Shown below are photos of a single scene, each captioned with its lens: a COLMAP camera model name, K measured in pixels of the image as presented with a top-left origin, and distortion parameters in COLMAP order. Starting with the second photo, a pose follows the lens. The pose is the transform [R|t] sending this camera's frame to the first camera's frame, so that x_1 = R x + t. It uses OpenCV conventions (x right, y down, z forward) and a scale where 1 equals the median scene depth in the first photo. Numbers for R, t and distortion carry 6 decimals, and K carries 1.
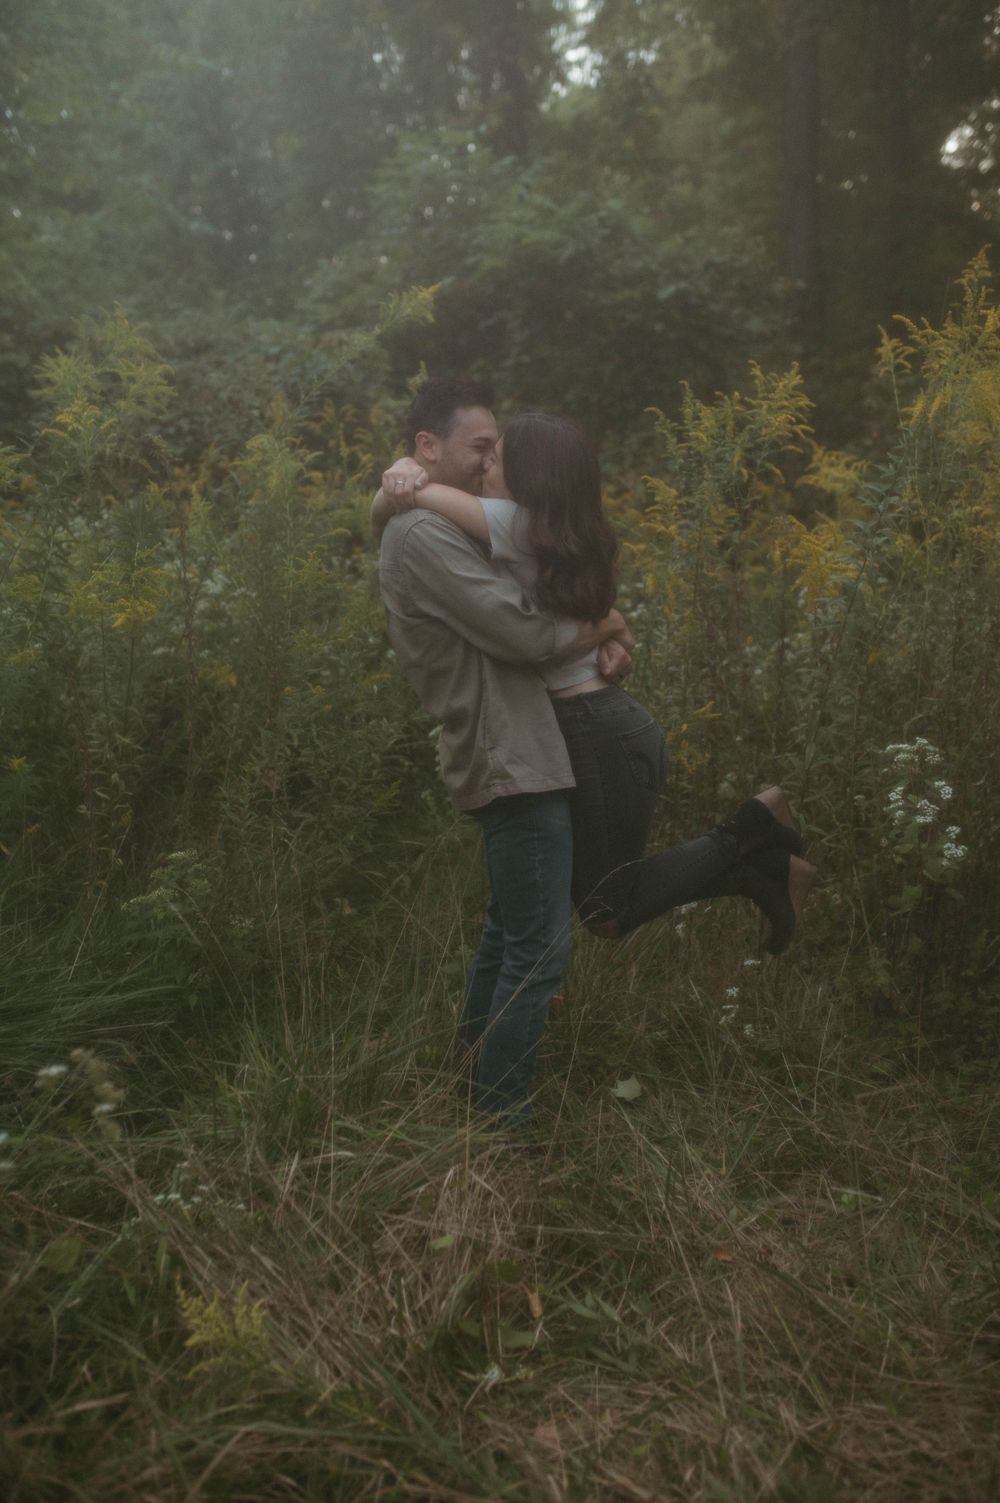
lens RADIAL K [[1428.7, 0, 489.1], [0, 1428.7, 742.3], [0, 0, 1]] dist [-0.039794, 0.000000]
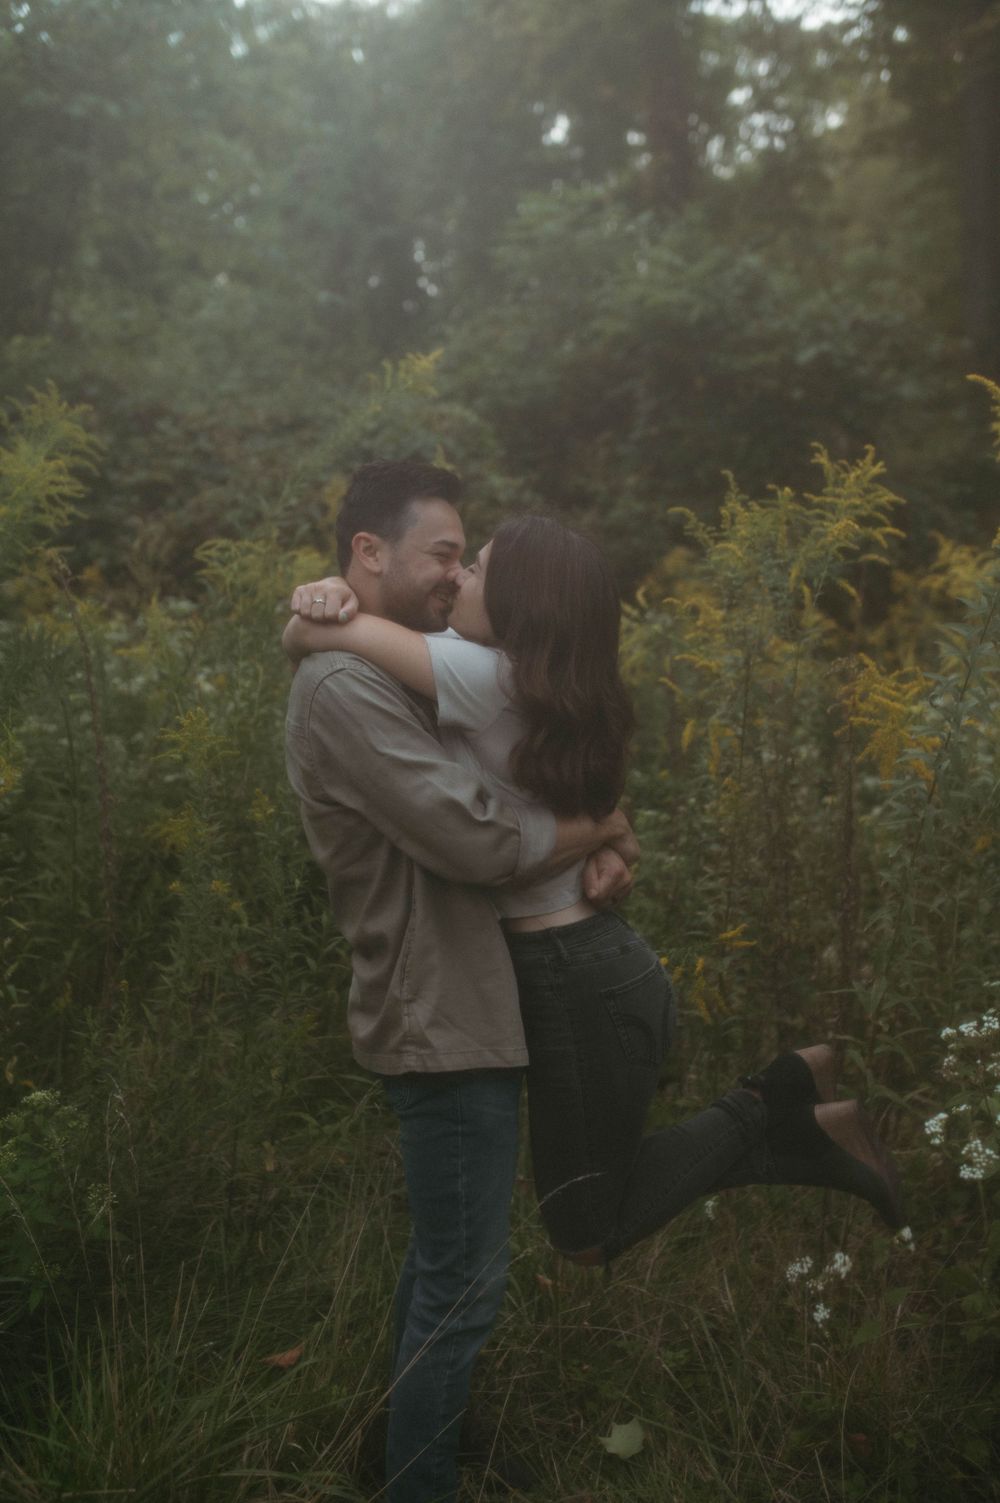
lens RADIAL K [[1428.7, 0, 511.5], [0, 1428.7, 746.9], [0, 0, 1]] dist [-0.039794, 0.000000]
pose [[0.993269, 0.010805, -0.115324, 0.079023], [-0.015524, 0.999075, -0.040100, -0.053193], [0.114784, 0.041620, 0.992518, 0.170914]]
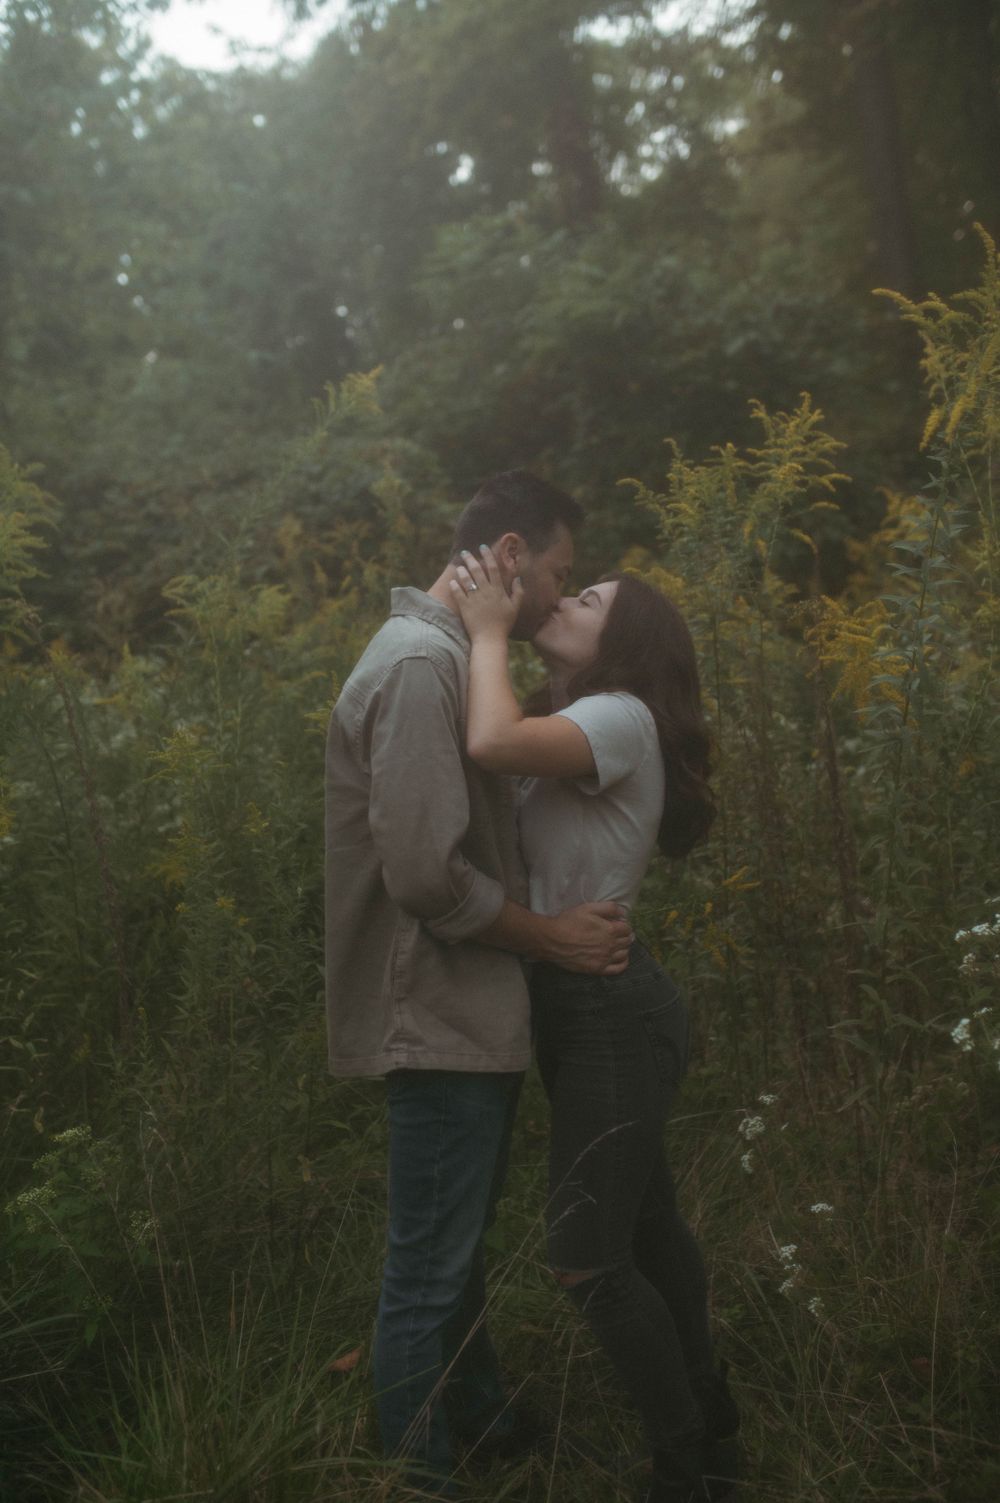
lens RADIAL K [[1428.7, 0, 488.2], [0, 1428.7, 749.7], [0, 0, 1]] dist [-0.039794, 0.000000]
pose [[0.986349, -0.116433, -0.116439, 0.077931], [0.109362, 0.991848, -0.065397, -0.033364], [0.123104, 0.051770, 0.991042, 0.164536]]
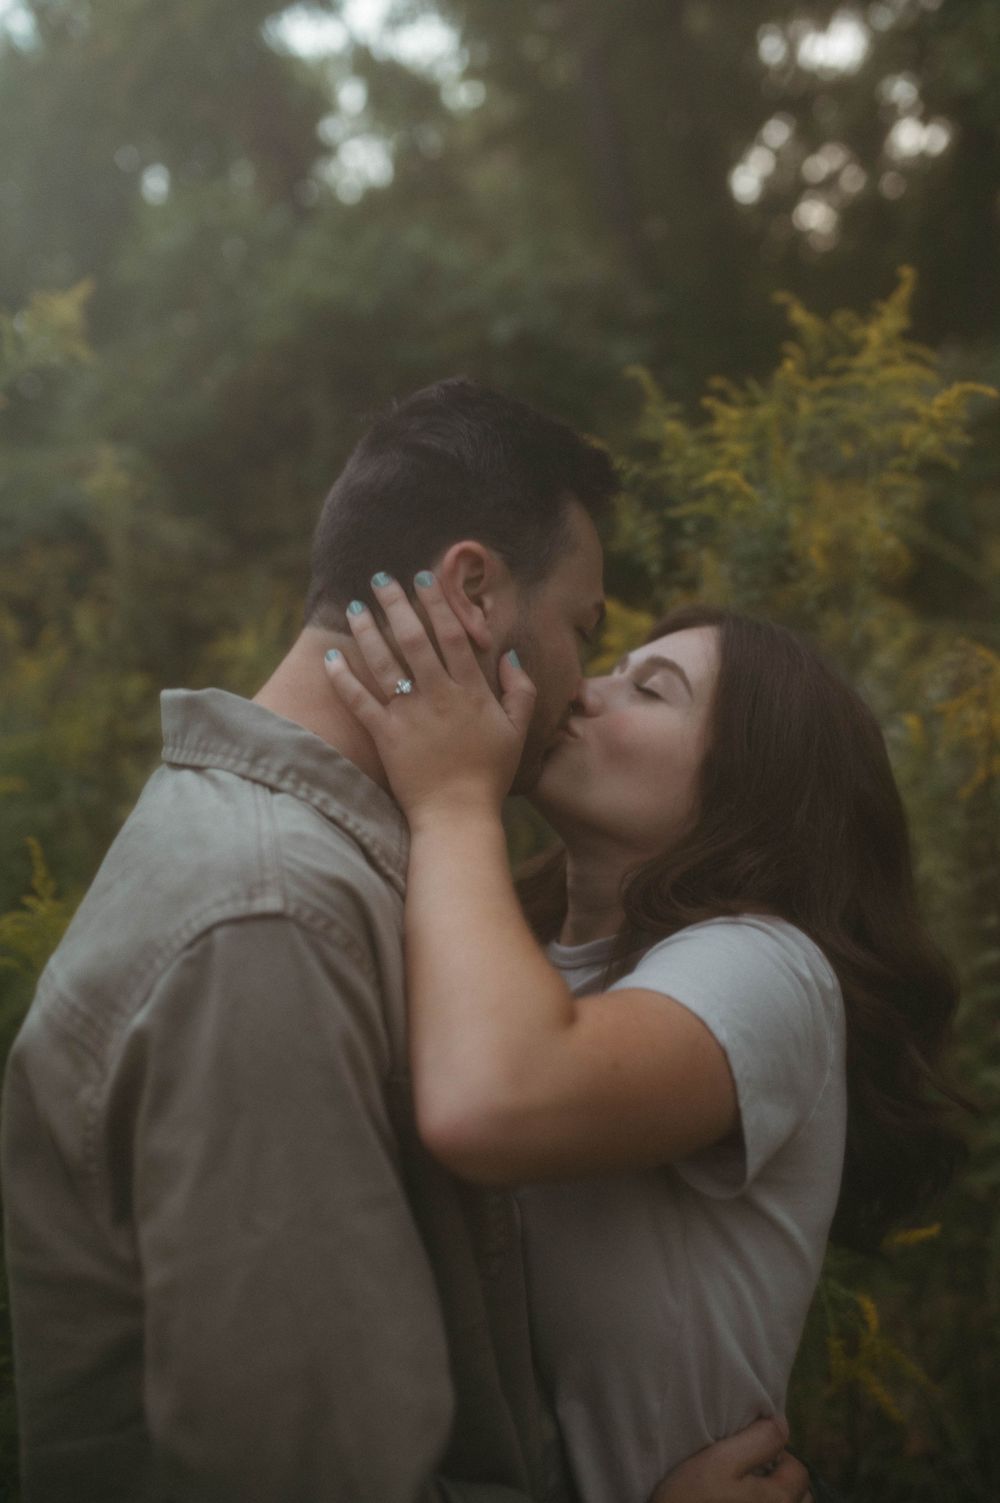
lens RADIAL K [[1428.7, 0, 475.2], [0, 1428.7, 734.5], [0, 0, 1]] dist [-0.039794, 0.000000]
pose [[0.982074, -0.174879, 0.070336, 0.028163], [0.179375, 0.981719, -0.063663, -0.089194], [-0.057917, 0.075138, 0.995490, 0.411552]]
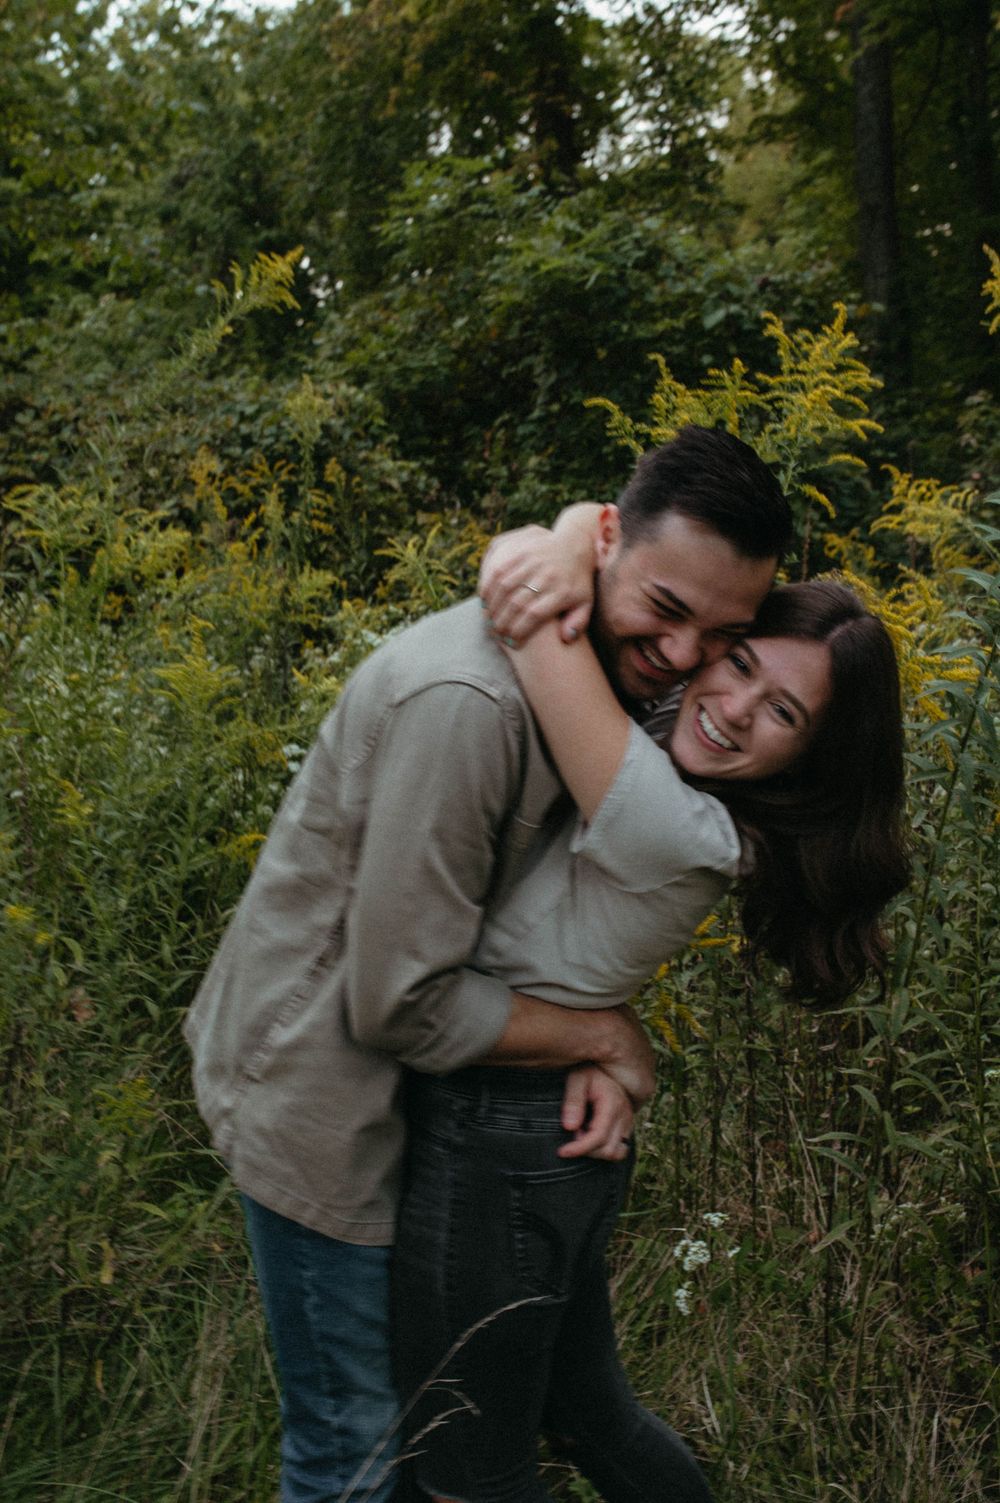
lens RADIAL K [[1428.7, 0, 482.4], [0, 1428.7, 735.7], [0, 0, 1]] dist [-0.039794, 0.000000]
pose [[0.996531, -0.036081, -0.074990, 0.072831], [0.031670, 0.997744, -0.059194, -0.043653], [0.076957, 0.056614, 0.995426, 0.289095]]
